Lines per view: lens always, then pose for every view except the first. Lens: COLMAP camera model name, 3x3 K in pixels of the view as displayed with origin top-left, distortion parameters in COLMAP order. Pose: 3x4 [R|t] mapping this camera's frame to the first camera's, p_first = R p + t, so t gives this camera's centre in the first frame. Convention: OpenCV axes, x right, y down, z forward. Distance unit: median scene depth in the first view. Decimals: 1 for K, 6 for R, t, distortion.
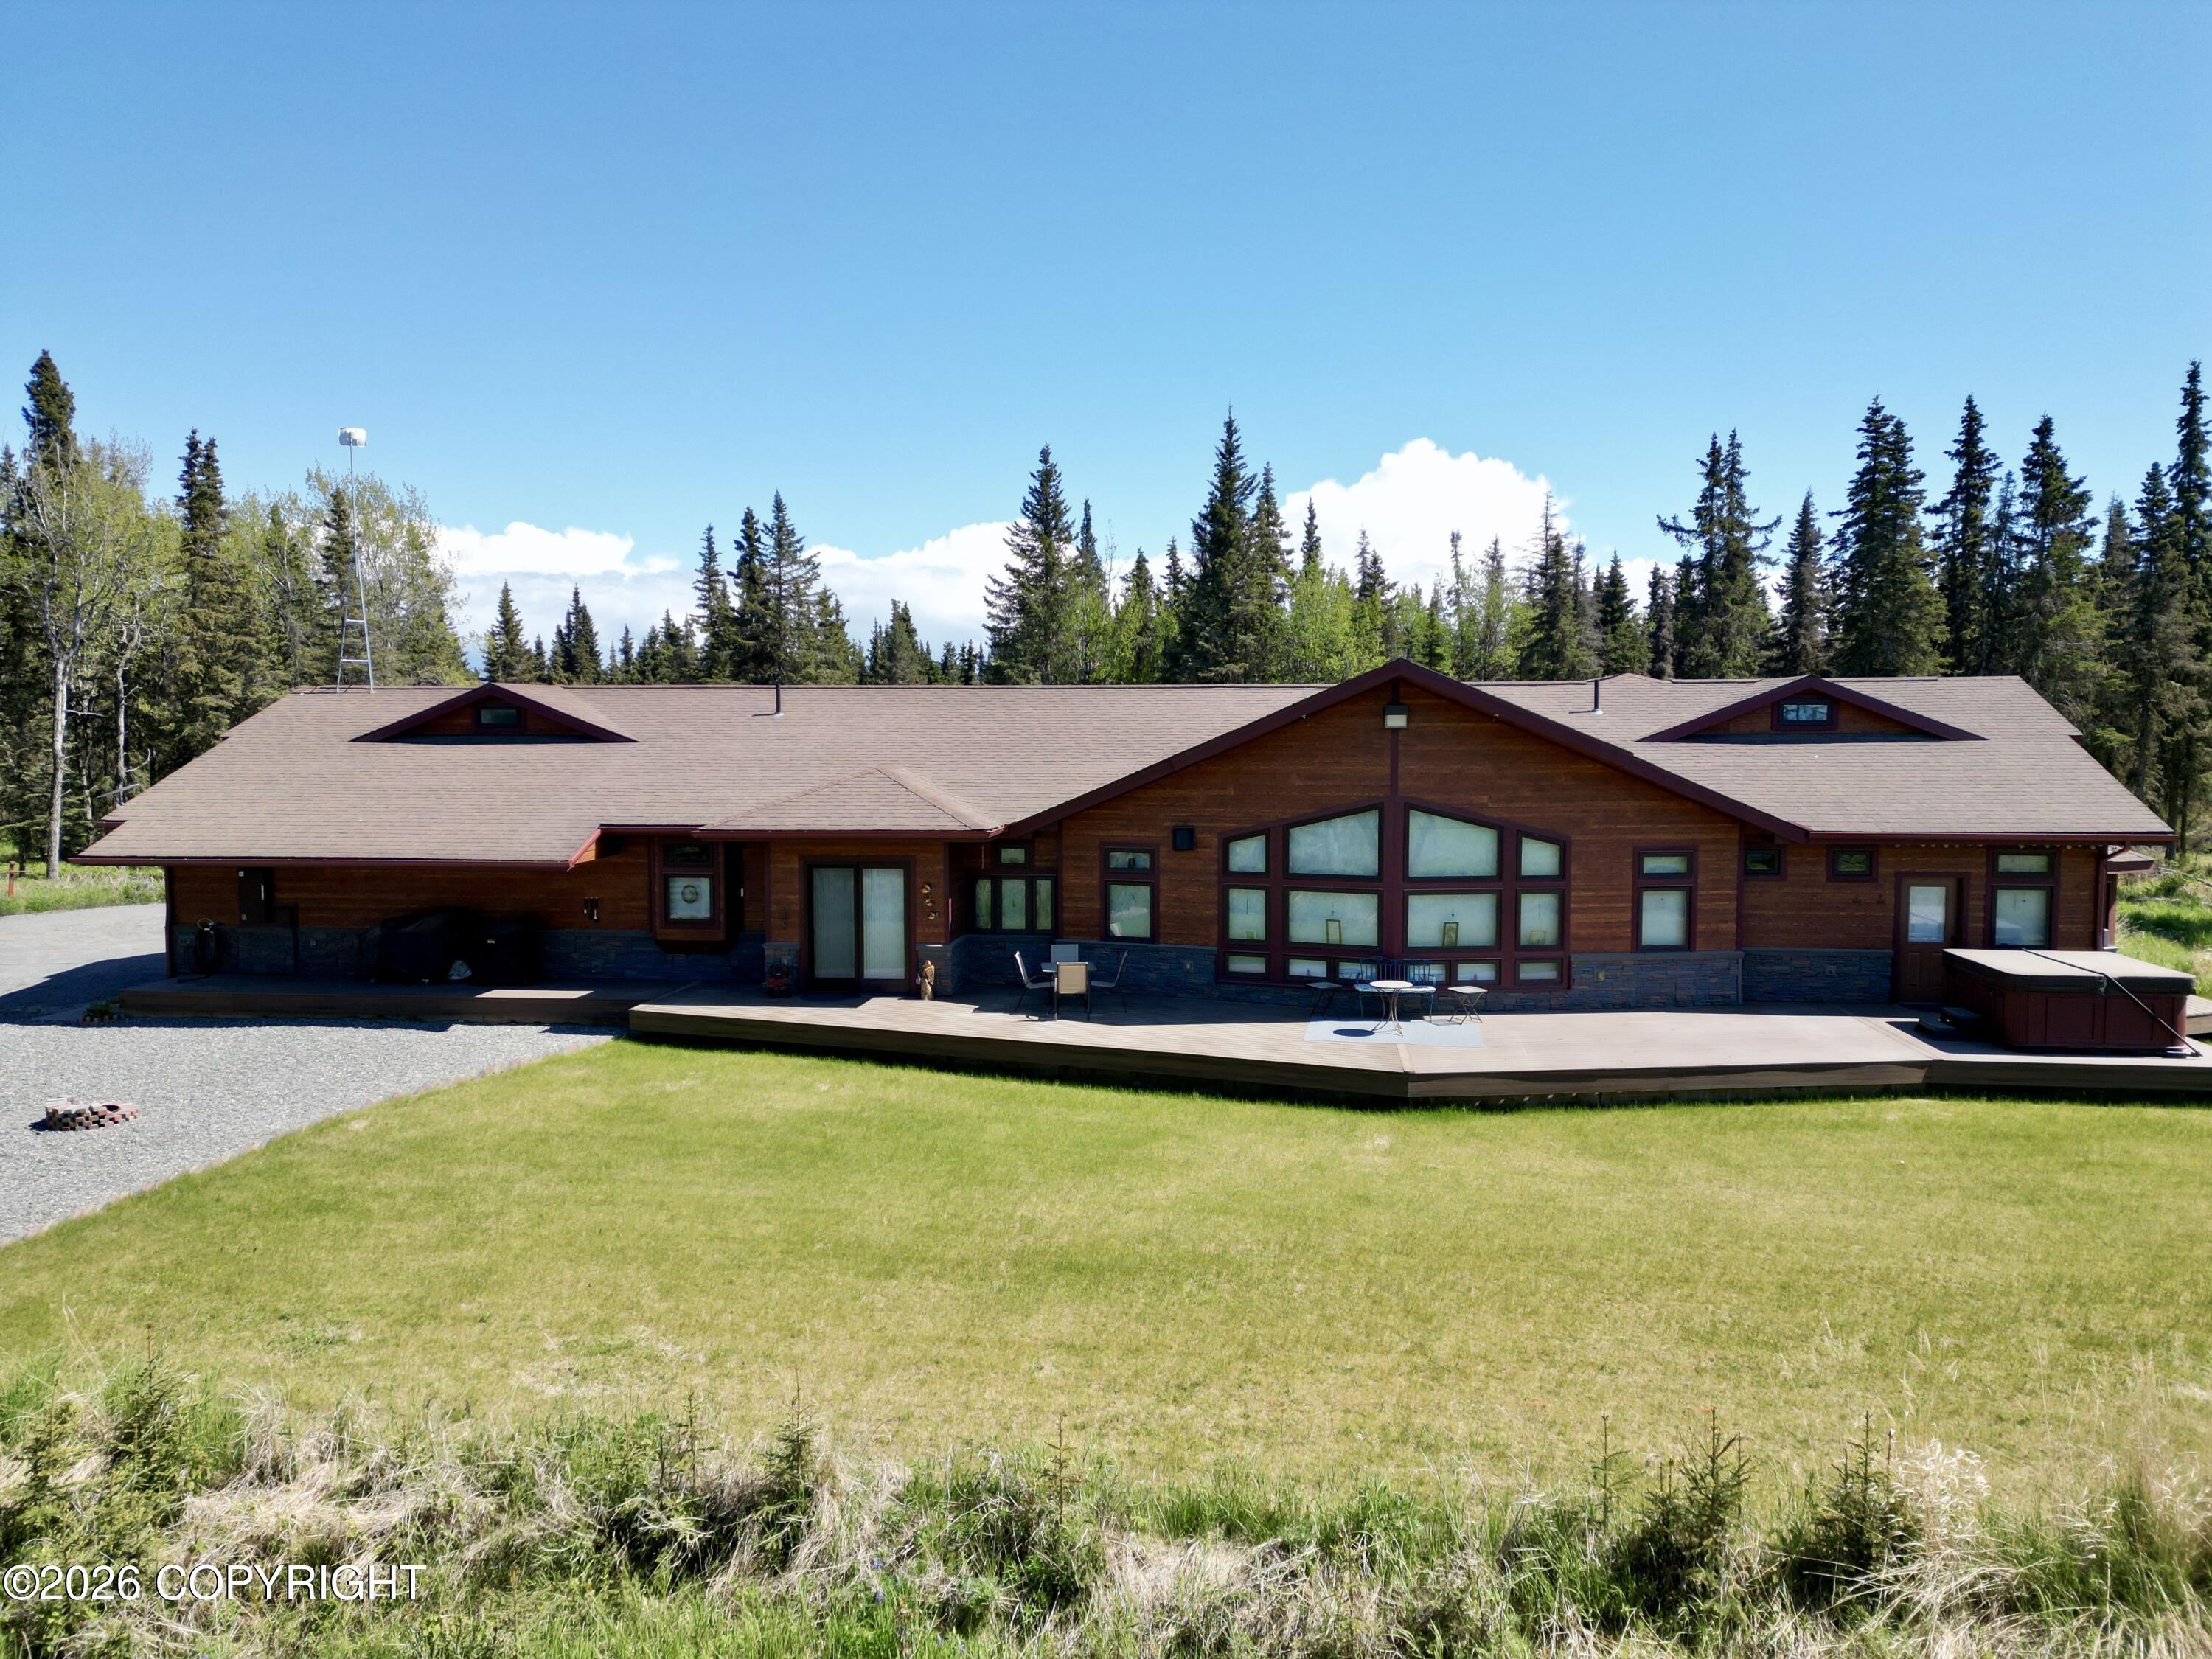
lens RADIAL K [[1541.2, 0, 1106.0], [0, 1541.2, 829.5], [0, 0, 1]] dist [0.087961, -0.085537]
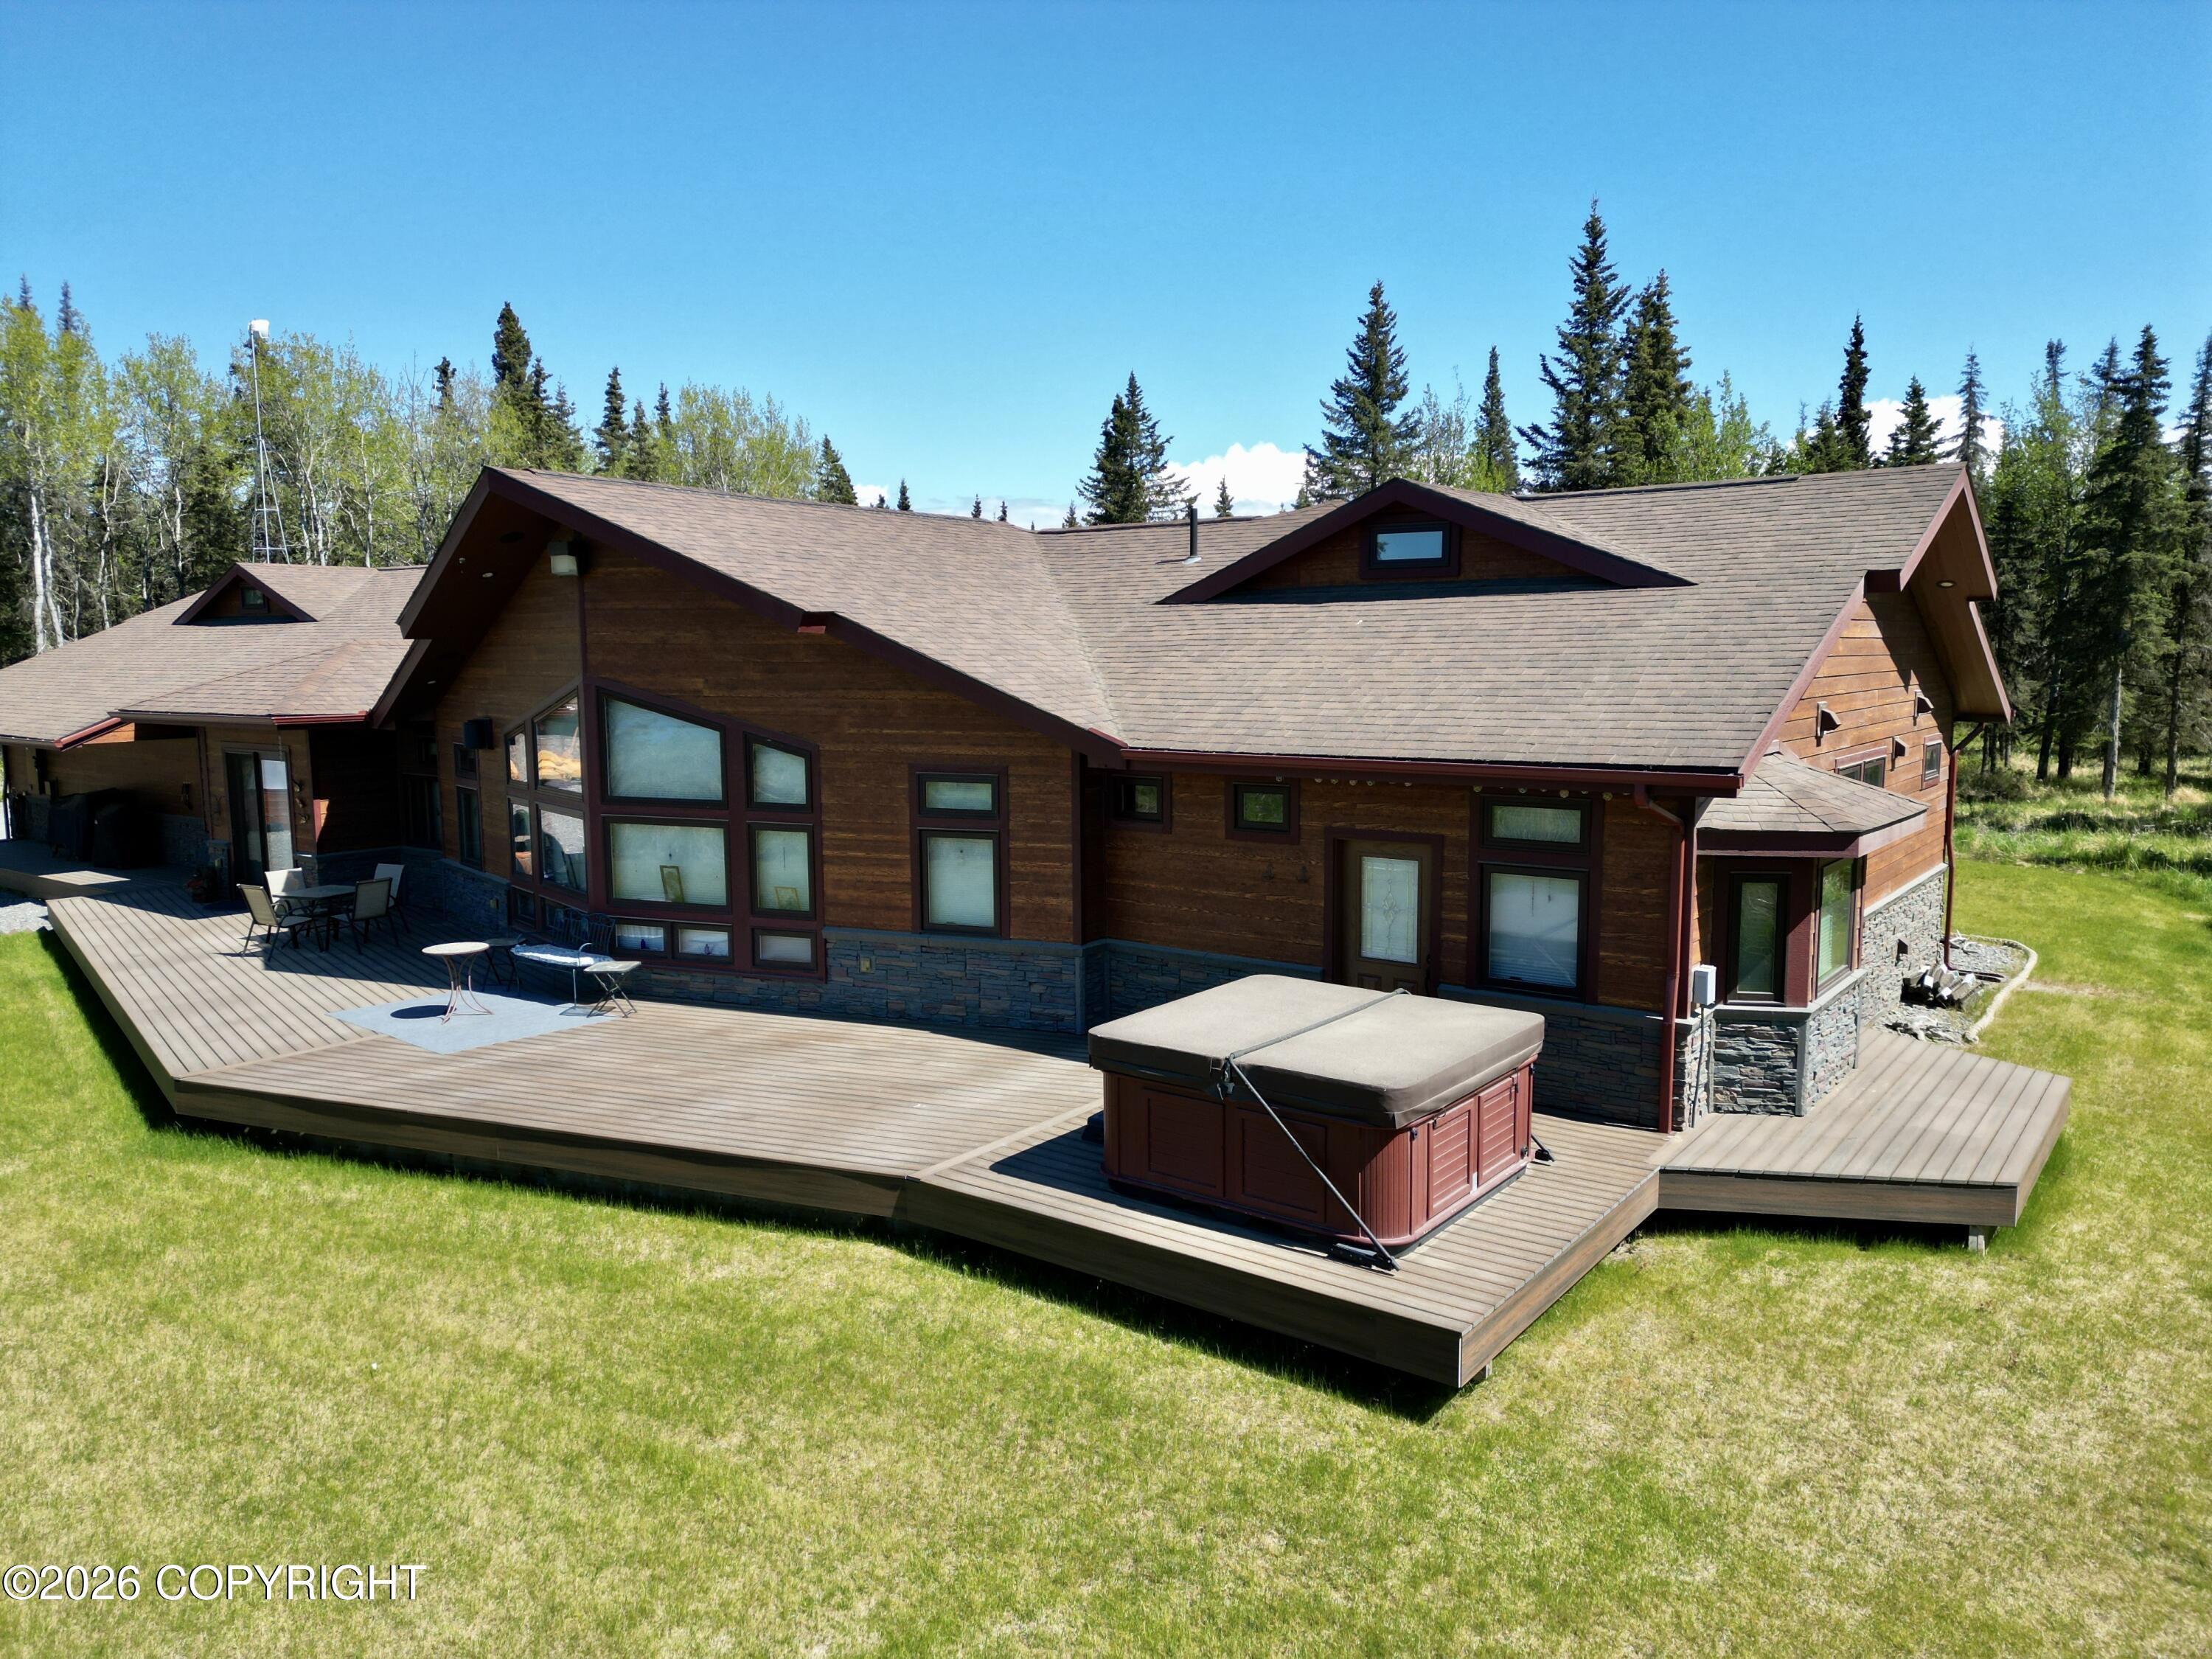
lens RADIAL K [[1541.2, 0, 1106.0], [0, 1541.2, 829.5], [0, 0, 1]] dist [0.087961, -0.085537]
pose [[0.866948, 0.055527, -0.495296, 0.717263], [-0.029140, 0.997722, 0.060847, -0.002844], [0.497547, -0.038318, 0.866591, 0.502294]]
